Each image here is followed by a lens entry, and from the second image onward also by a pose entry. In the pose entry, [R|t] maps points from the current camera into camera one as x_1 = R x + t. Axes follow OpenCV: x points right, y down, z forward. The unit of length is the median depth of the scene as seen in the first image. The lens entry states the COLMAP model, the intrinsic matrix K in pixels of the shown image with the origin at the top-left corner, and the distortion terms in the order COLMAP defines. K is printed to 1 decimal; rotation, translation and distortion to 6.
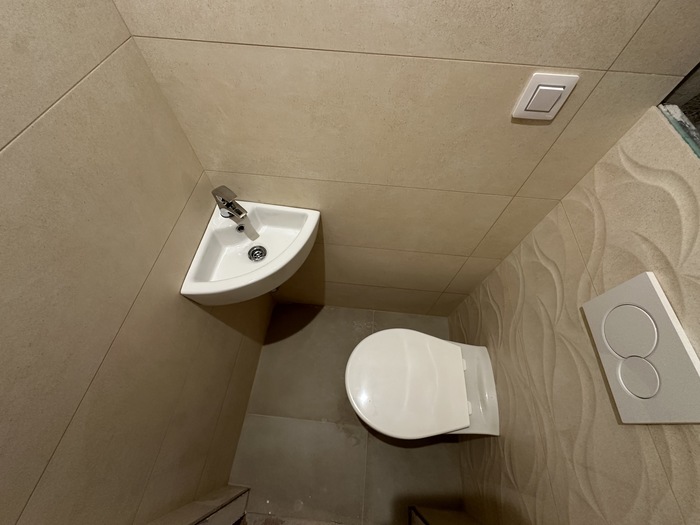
lens RADIAL K [[278.4, 0, 350.0], [0, 278.4, 262.5], [0, 0, 1]] dist [-0.002531, 0.000308]
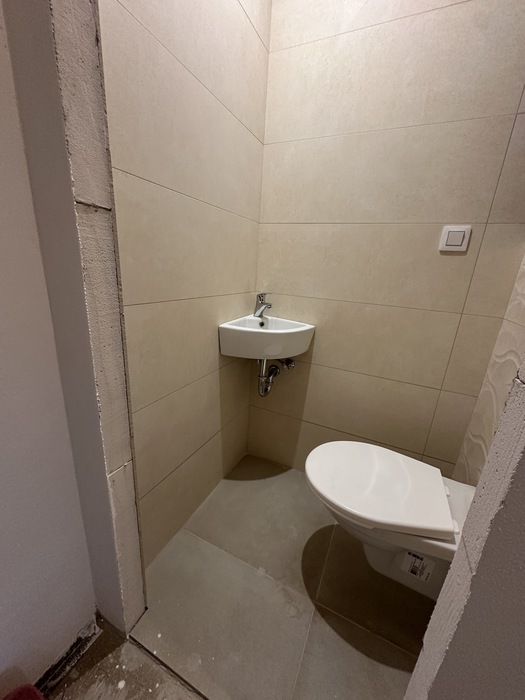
lens RADIAL K [[278.4, 0, 260.8], [0, 278.4, 350.7], [0, 0, 1]] dist [-0.002531, 0.000308]
pose [[0.939500, 0.133892, -0.315298, 0.113754], [-0.313740, 0.705813, -0.635134, 1.031910], [0.137502, 0.695630, 0.705118, 0.025462]]
